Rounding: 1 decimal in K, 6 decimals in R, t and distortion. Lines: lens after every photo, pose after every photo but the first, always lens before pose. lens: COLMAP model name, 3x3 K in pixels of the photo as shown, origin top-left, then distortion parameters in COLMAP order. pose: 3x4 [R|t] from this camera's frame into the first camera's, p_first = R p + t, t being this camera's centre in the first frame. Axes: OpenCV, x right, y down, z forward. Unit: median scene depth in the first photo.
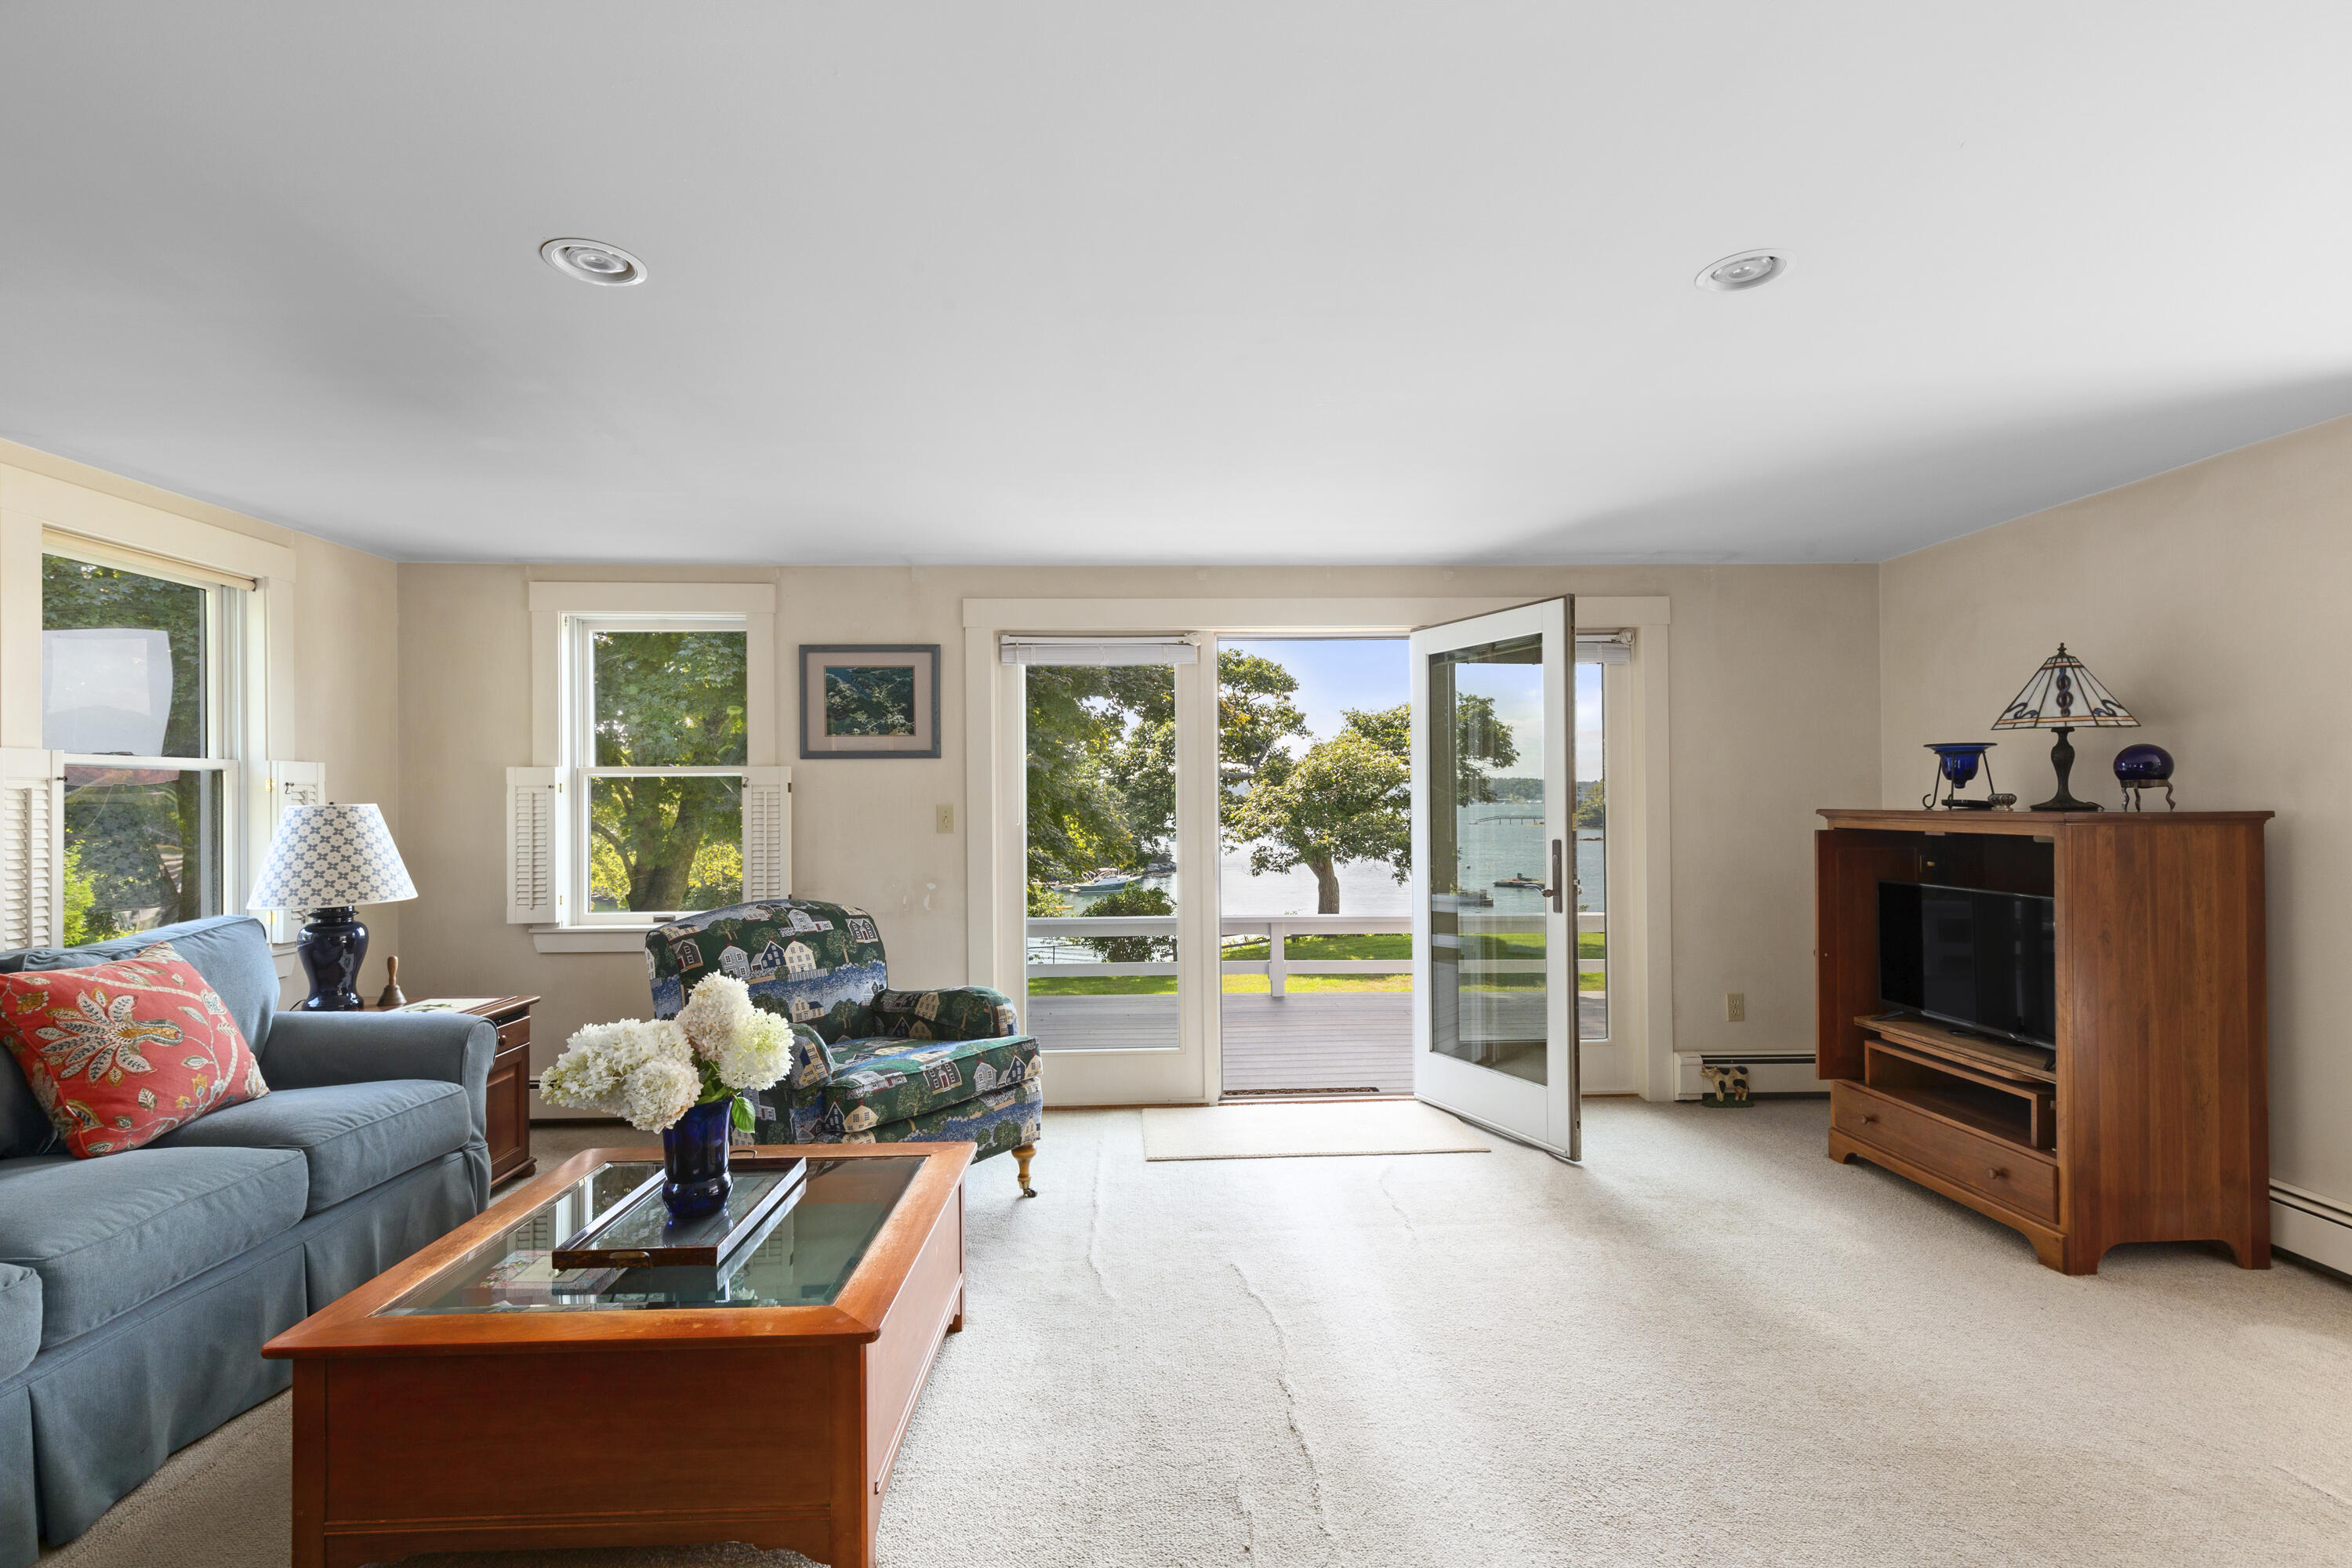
lens RADIAL K [[1072.5, 0, 1176.0], [0, 1072.5, 784.0], [0, 0, 1]] dist [0.002073, -0.000105]
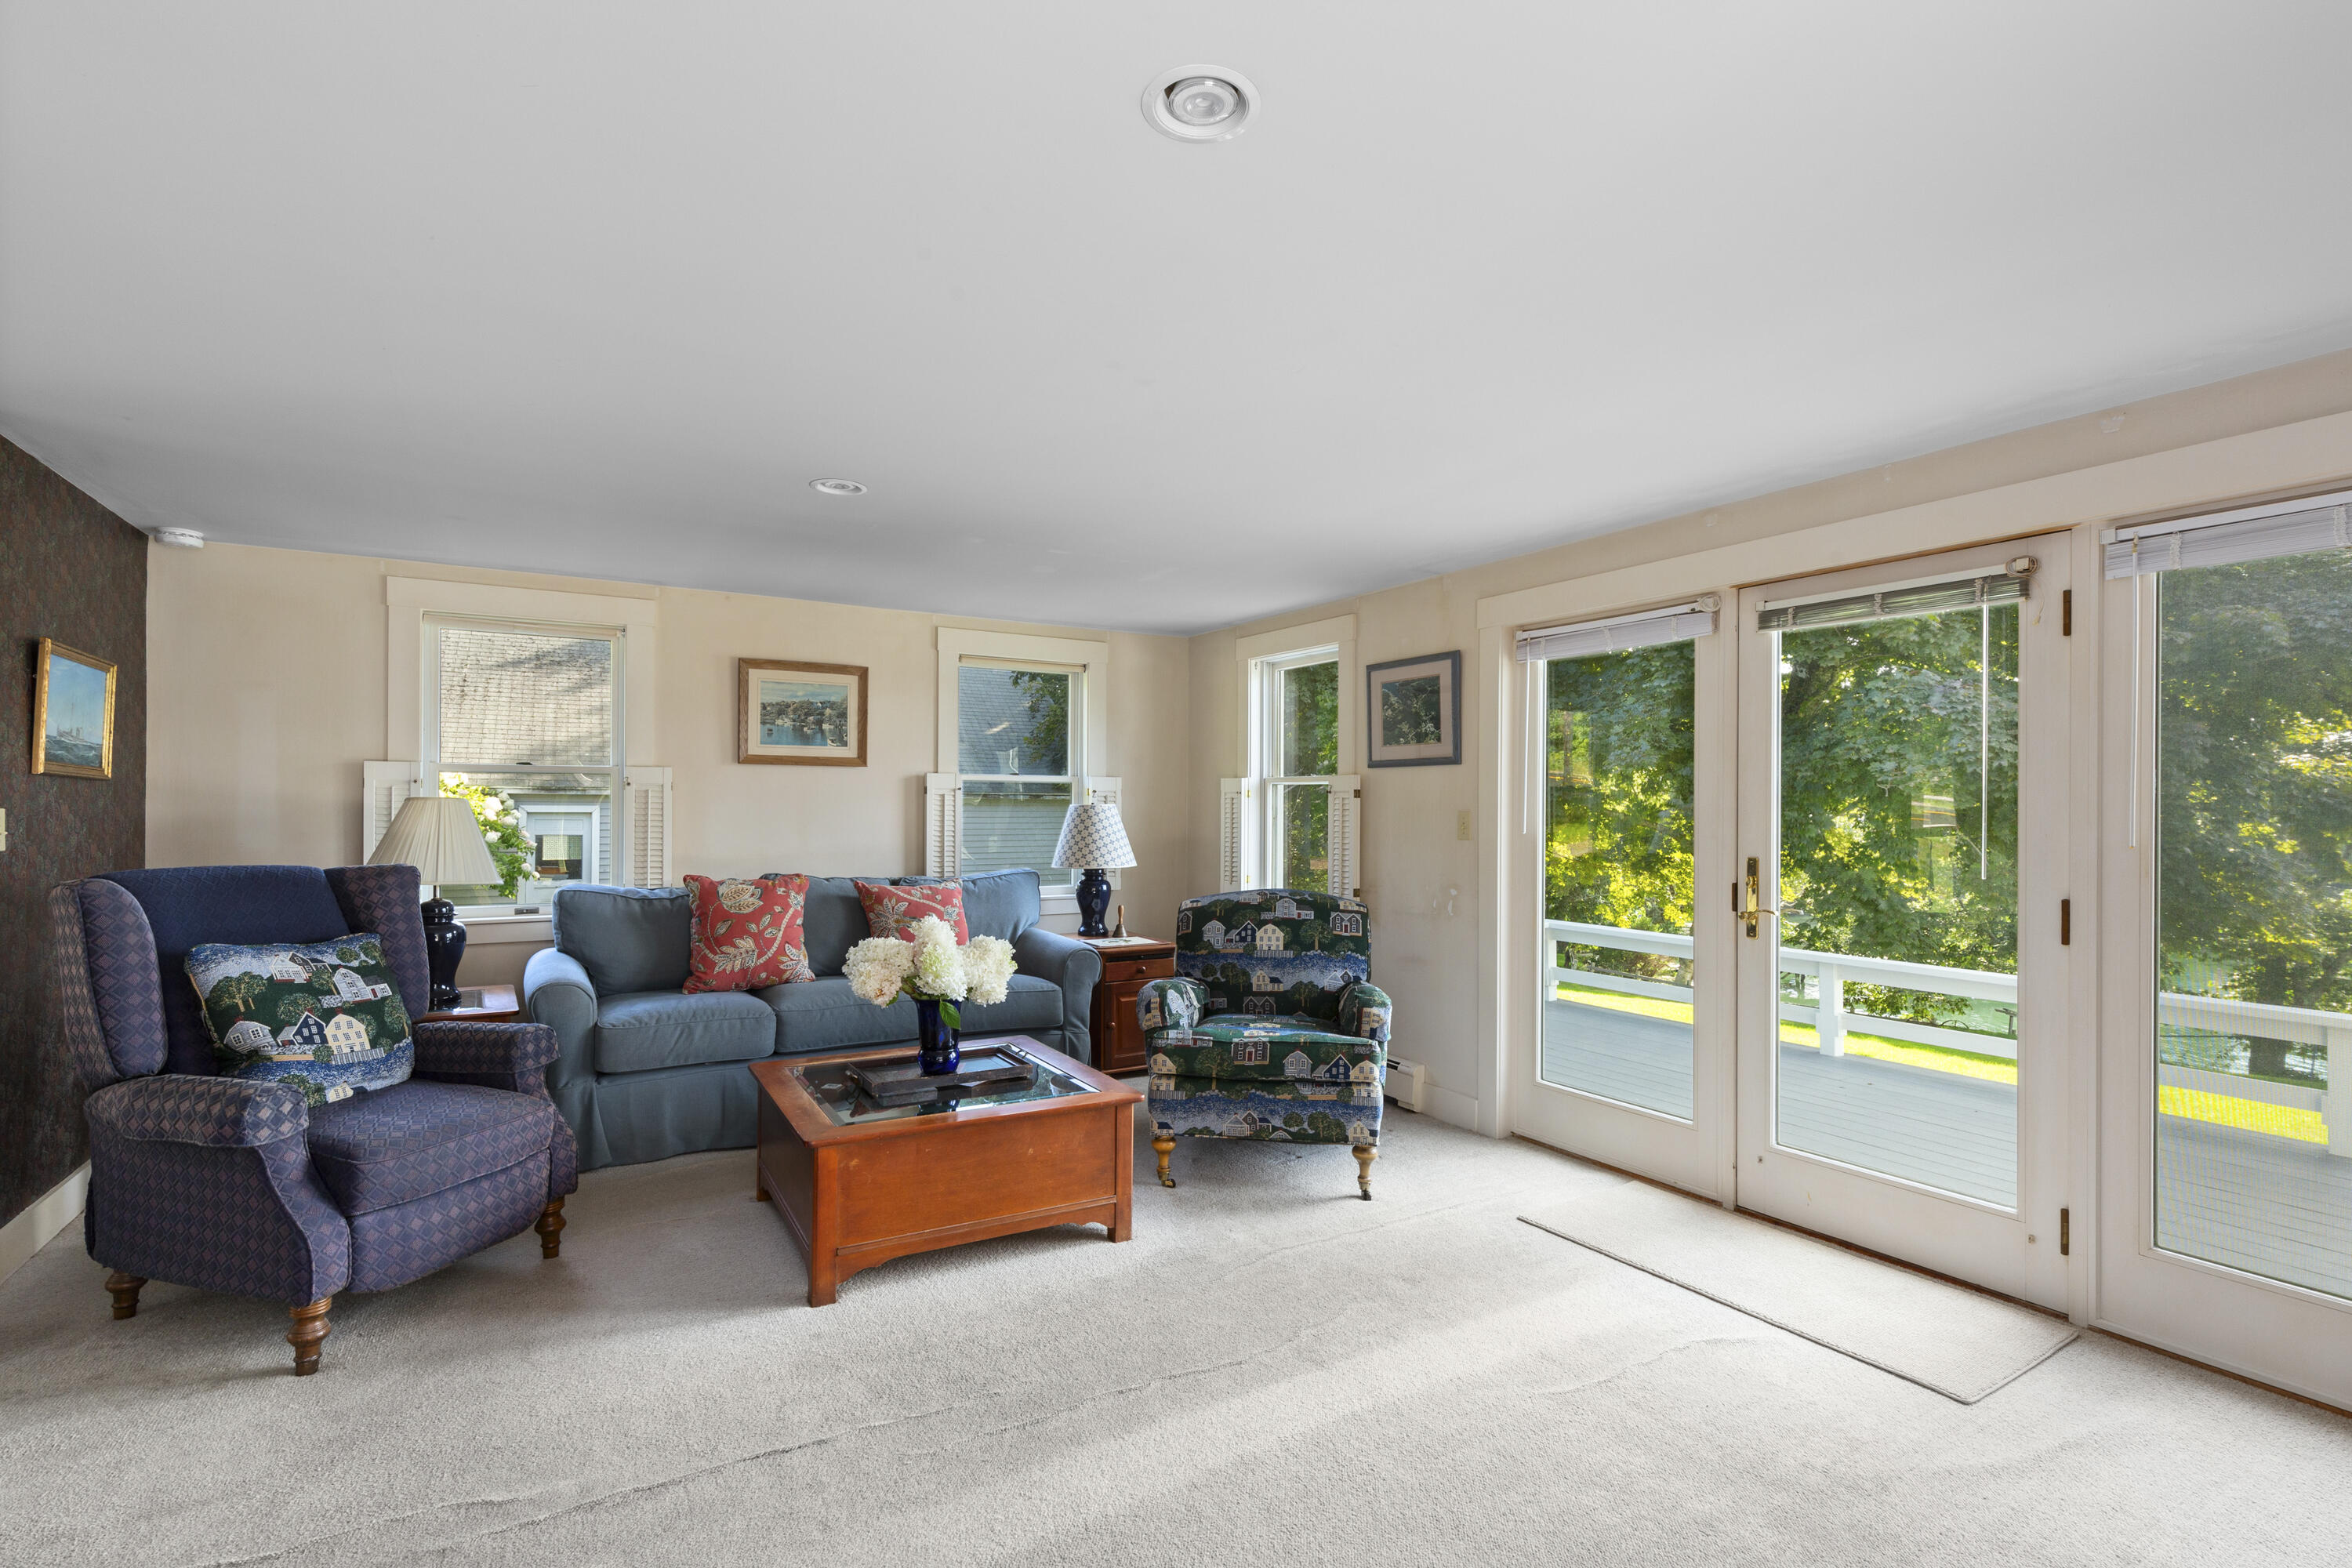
lens RADIAL K [[1085.9, 0, 1171.4], [0, 1085.9, 798.7], [0, 0, 1]] dist [0.001787, -0.000014]
pose [[0.468080, 0.005150, -0.883671, 0.645754], [0.003344, 0.999966, 0.007599, -0.000805], [0.883680, -0.006512, 0.468047, 0.343837]]
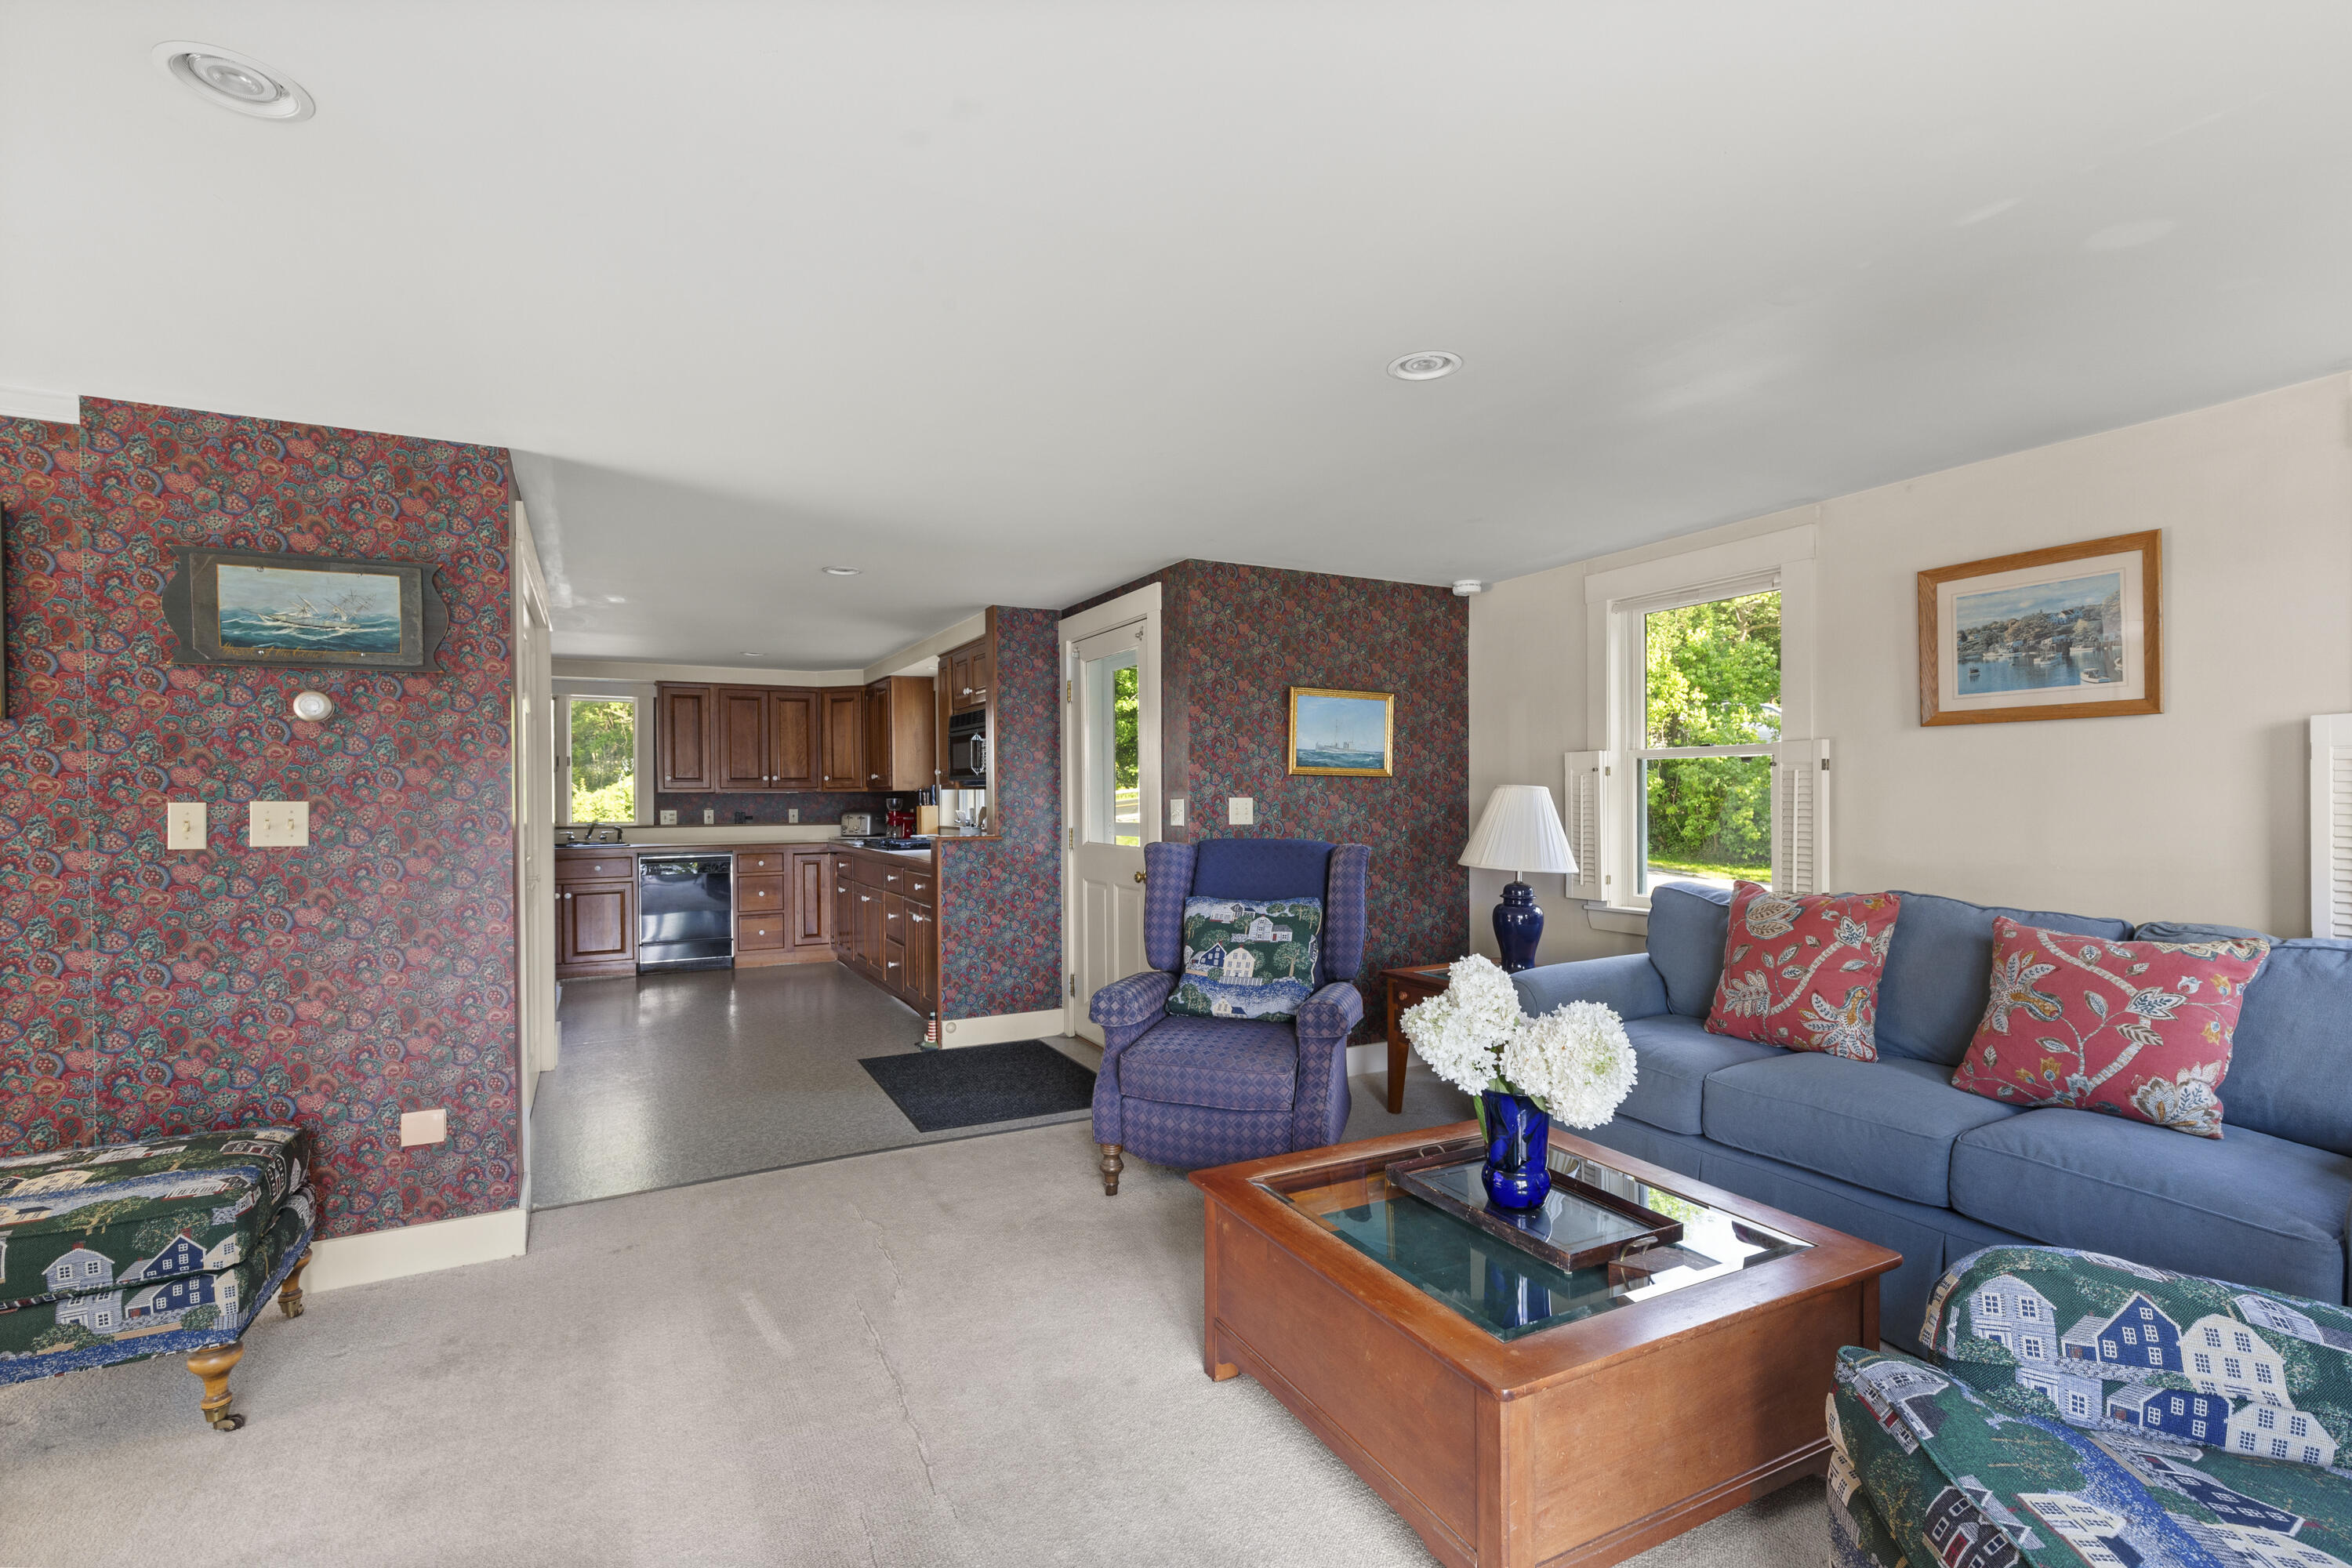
lens RADIAL K [[1062.2, 0, 1178.5], [0, 1062.2, 803.7], [0, 0, 1]] dist [0.002249, -0.001257]
pose [[-0.899485, 0.012813, -0.436764, 0.145787], [0.015582, 0.999875, -0.002758, 0.021702], [0.436673, -0.009287, -0.899572, 1.043695]]
